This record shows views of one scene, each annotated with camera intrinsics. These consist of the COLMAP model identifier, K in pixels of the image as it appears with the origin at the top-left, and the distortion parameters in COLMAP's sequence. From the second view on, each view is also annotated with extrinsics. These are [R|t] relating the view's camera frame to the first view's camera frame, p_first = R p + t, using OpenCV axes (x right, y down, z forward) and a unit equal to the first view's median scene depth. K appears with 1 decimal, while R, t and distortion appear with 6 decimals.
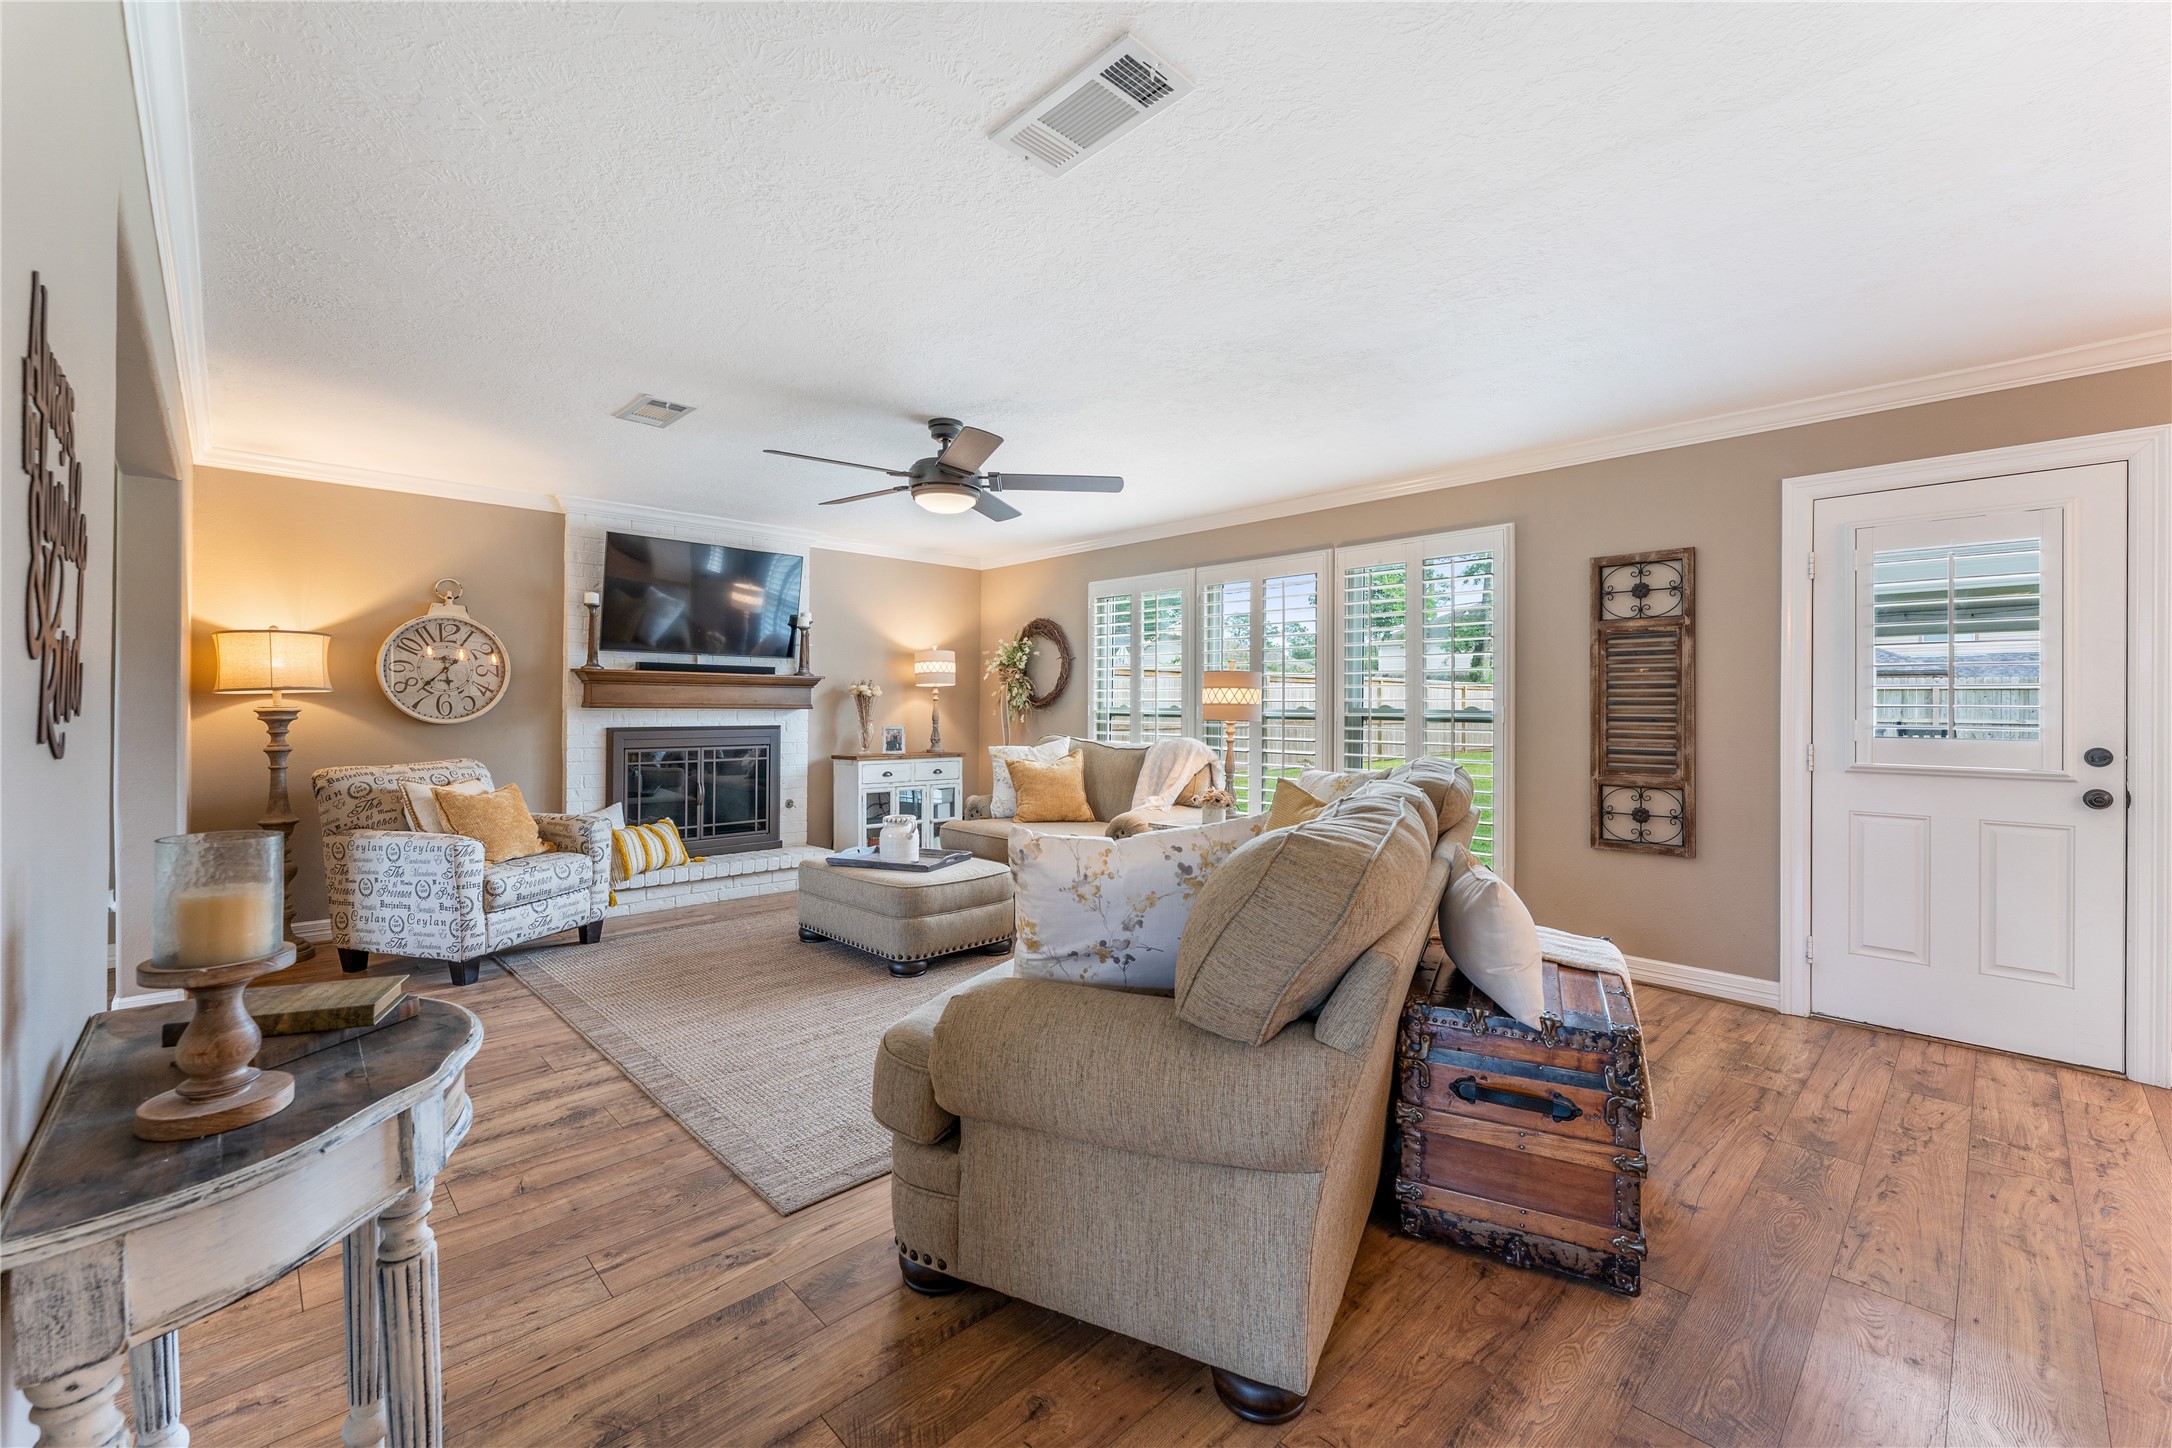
lens RADIAL K [[888.0, 0, 1091.8], [0, 888.0, 709.1], [0, 0, 1]] dist [-0.003489, -0.000189]
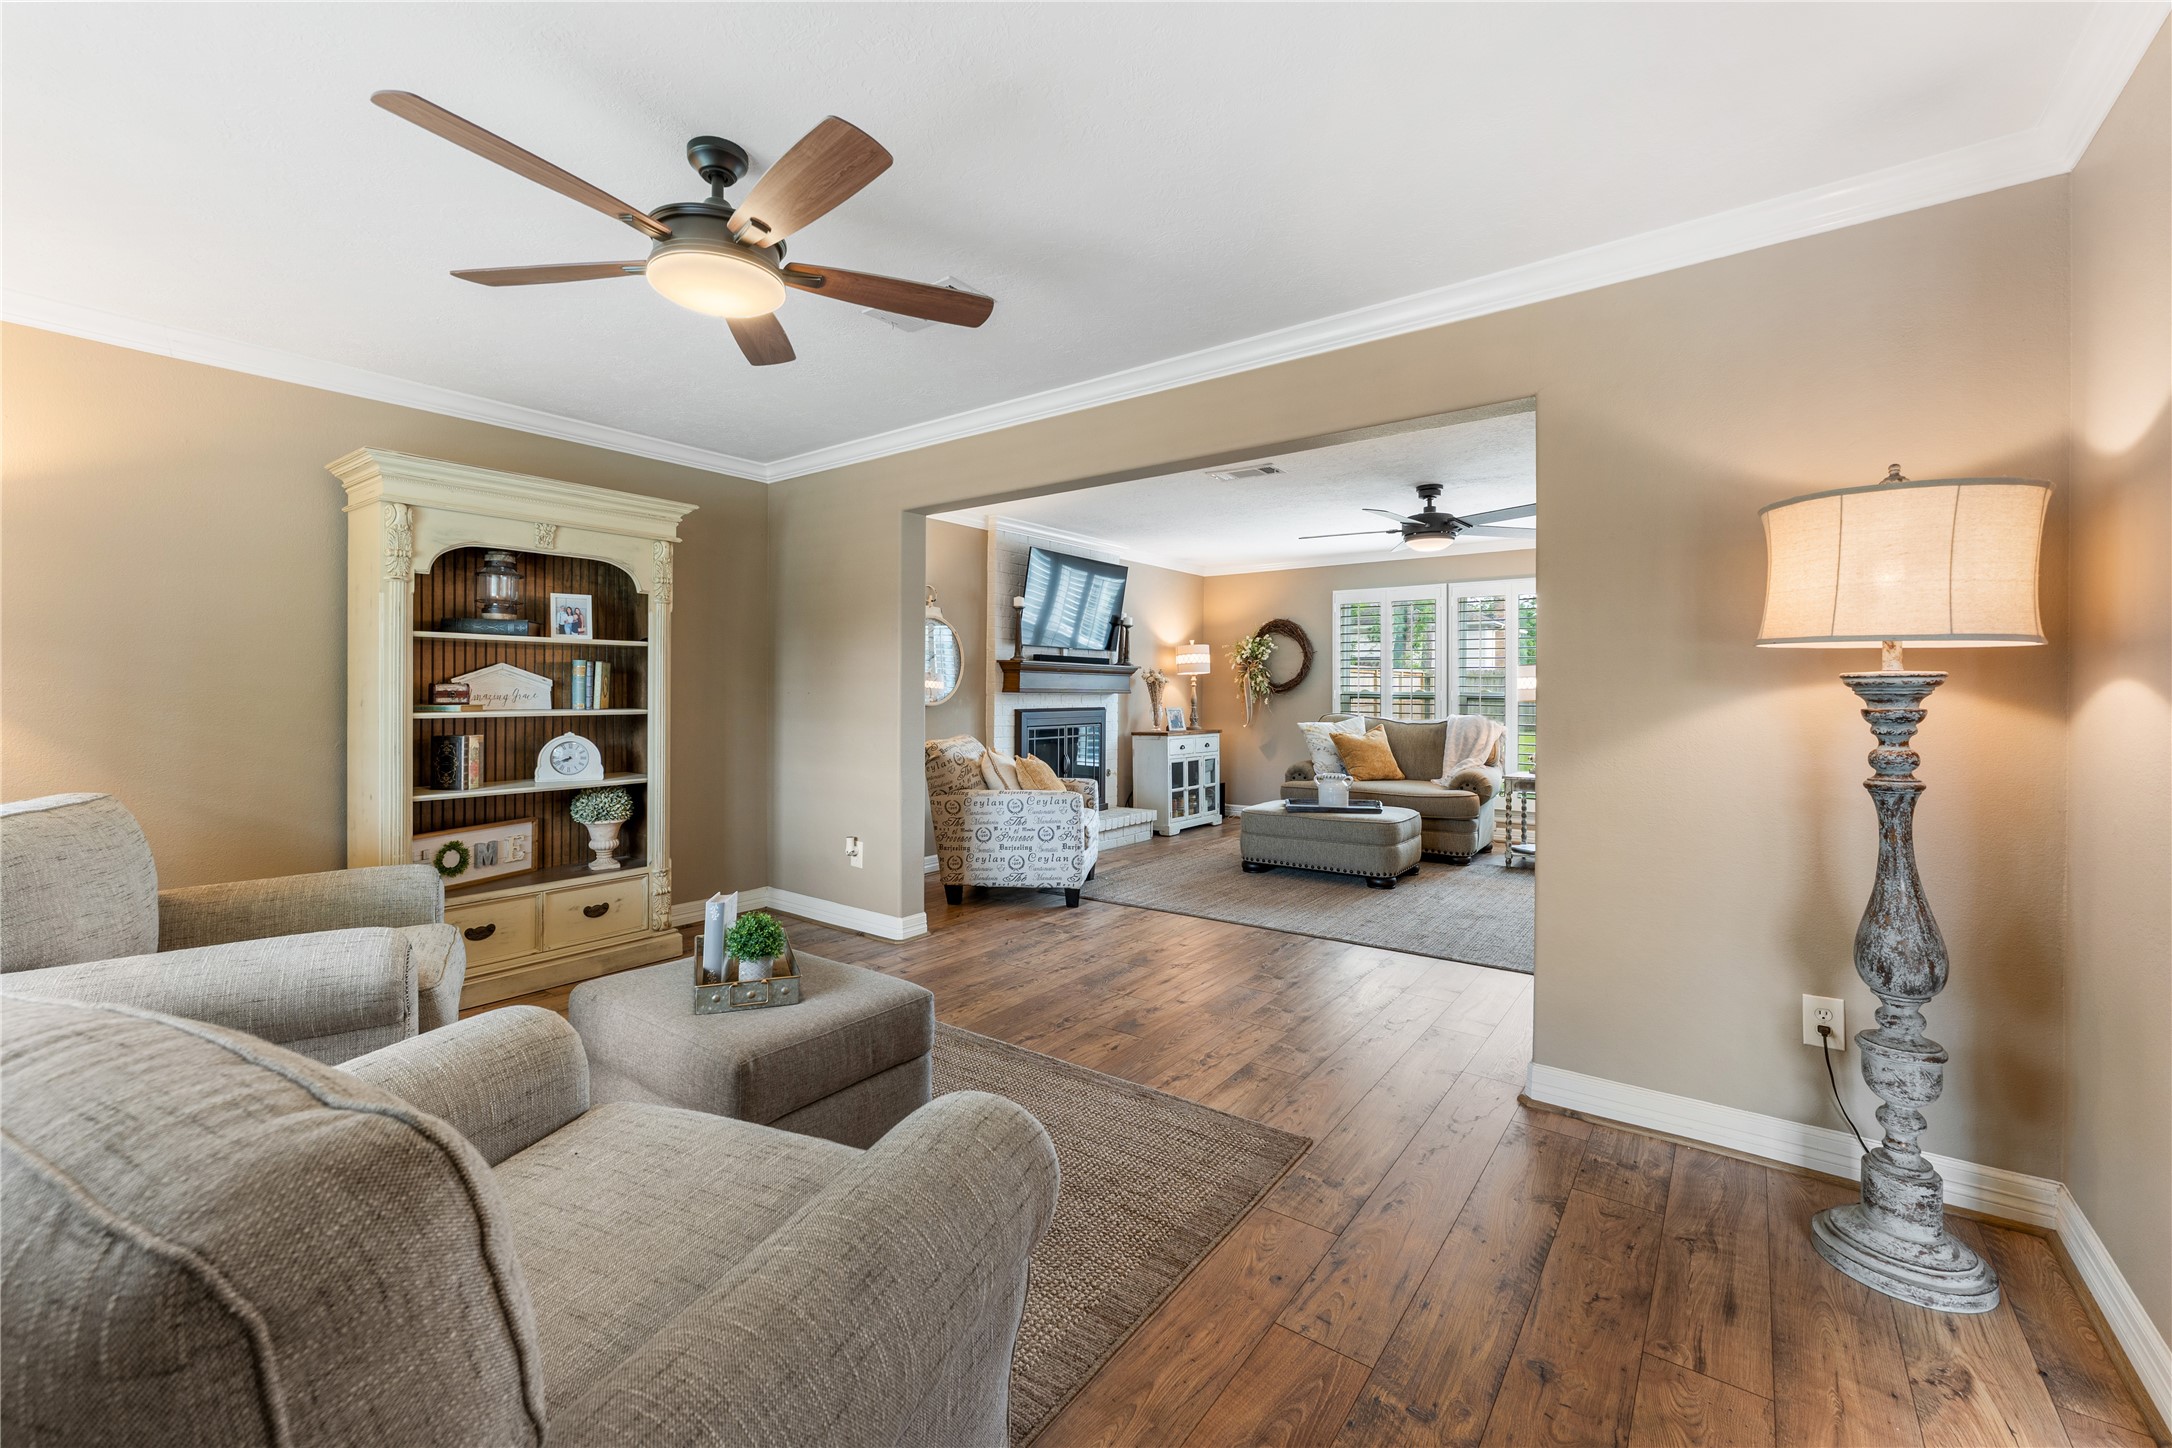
lens RADIAL K [[874.3, 0, 1116.0], [0, 874.3, 691.6], [0, 0, 1]] dist [0.001142, 0.000136]
pose [[0.985568, -0.001136, 0.169275, -0.824107], [0.001677, 0.999994, -0.003058, 0.001542], [-0.169270, 0.003298, 0.985564, -0.252469]]
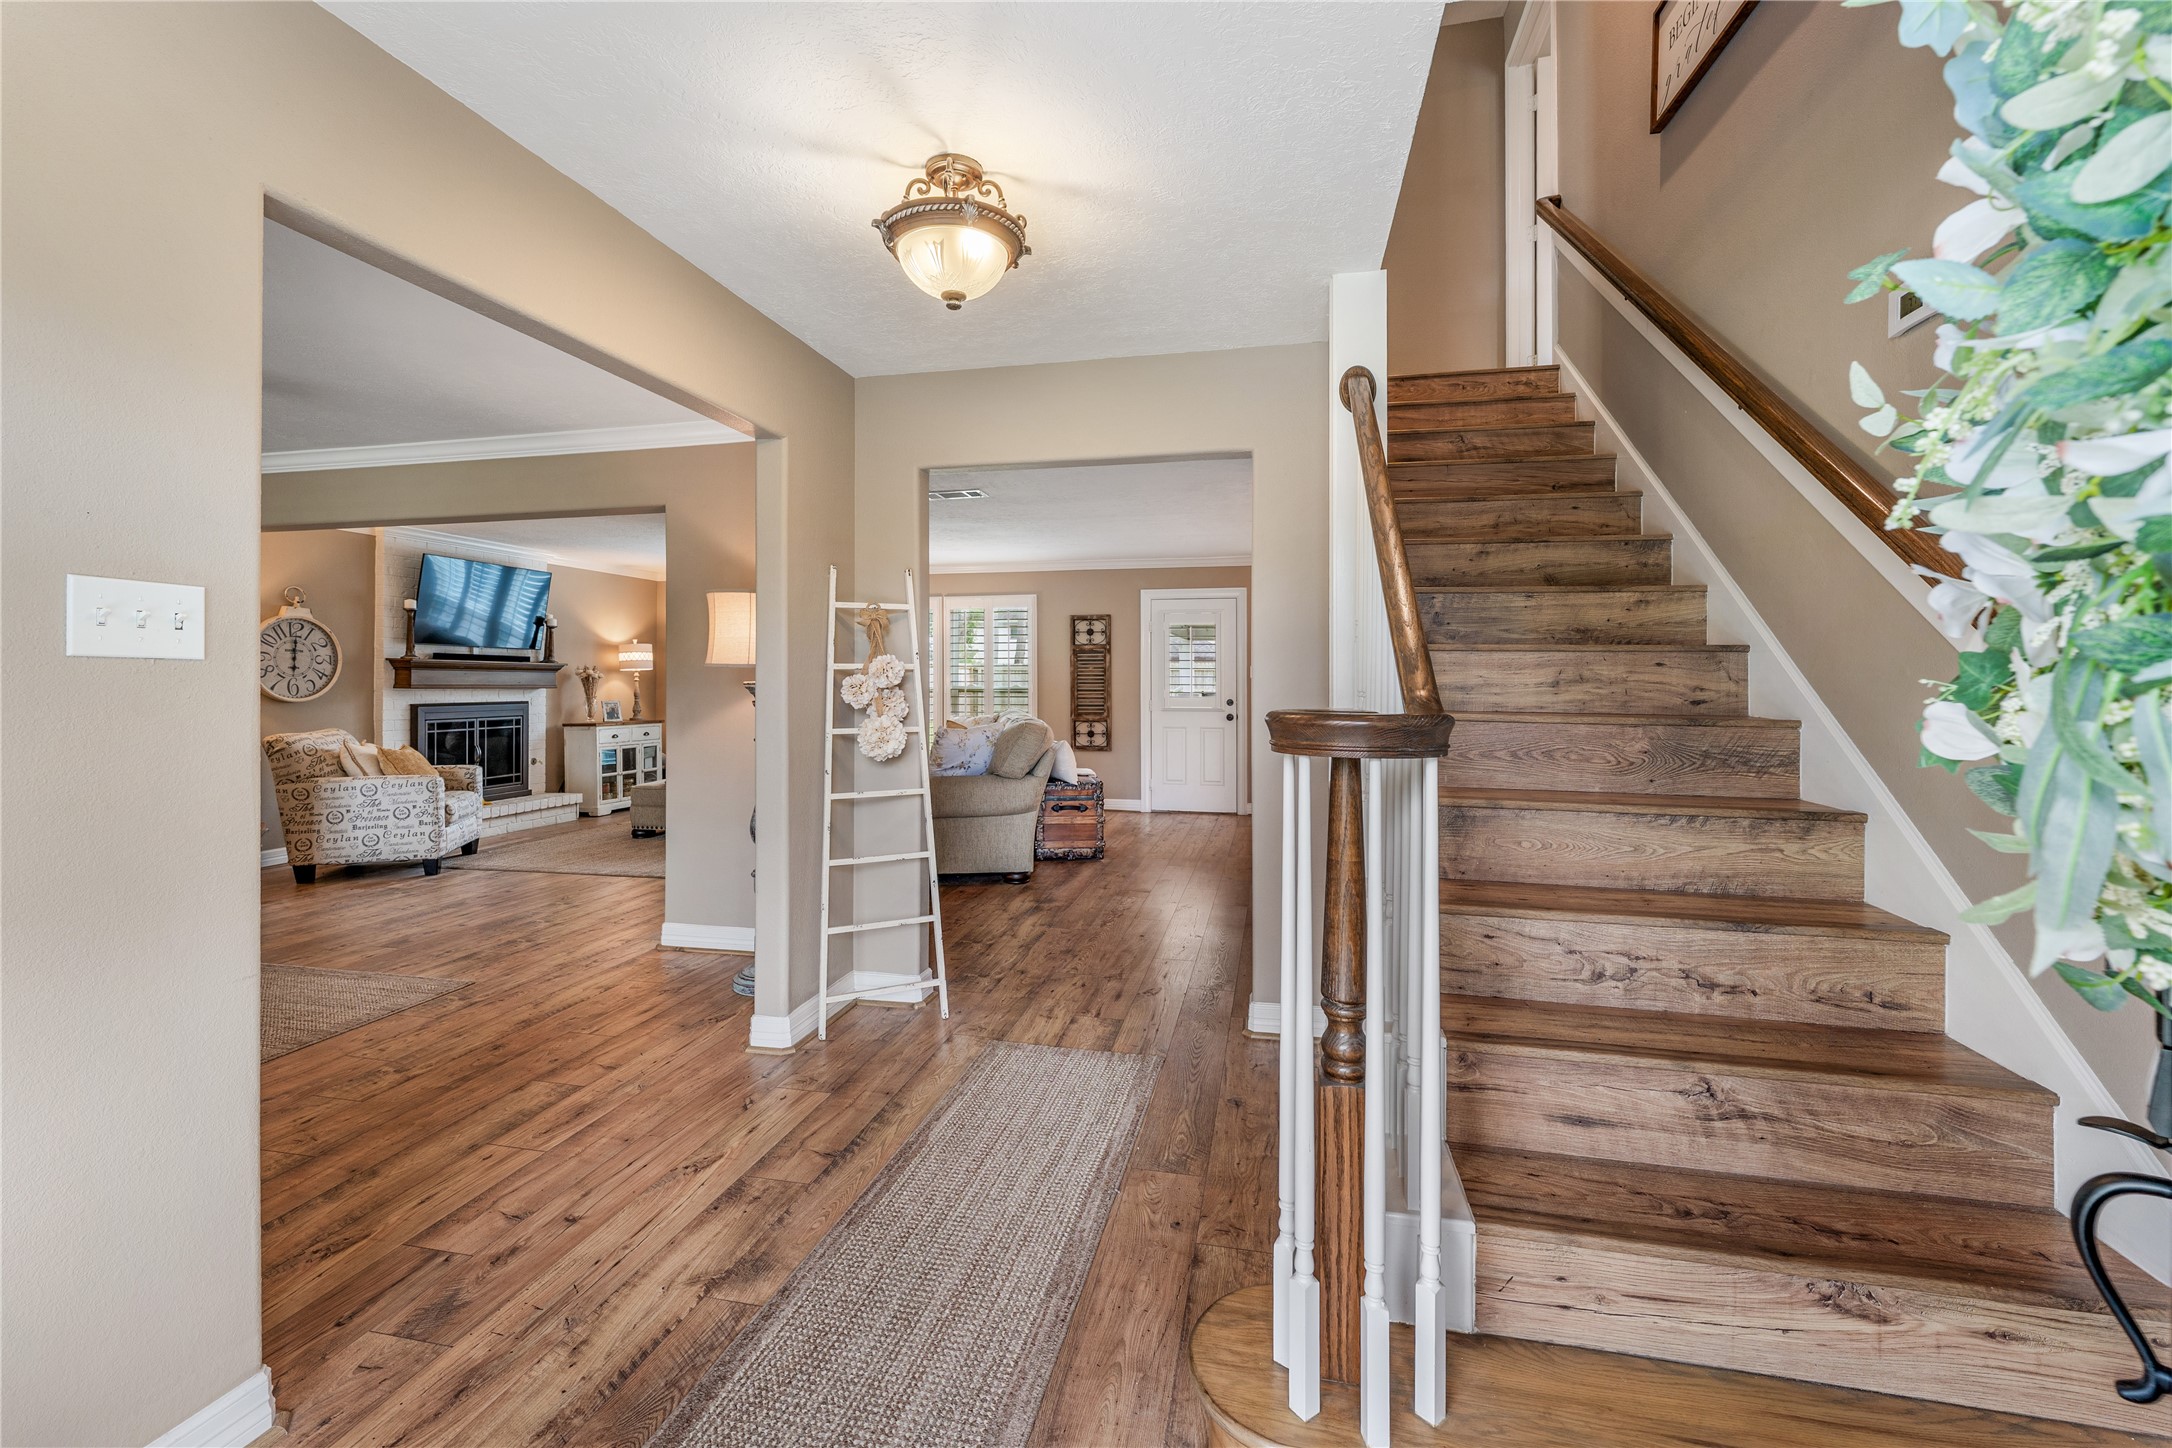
lens RADIAL K [[871.7, 0, 1080.6], [0, 871.7, 683.7], [0, 0, 1]] dist [-0.000963, -0.000141]
pose [[0.838547, -0.003782, 0.544815, -0.566102], [0.004381, 0.999990, 0.000199, -0.005775], [-0.544811, 0.002221, 0.838556, -0.782333]]
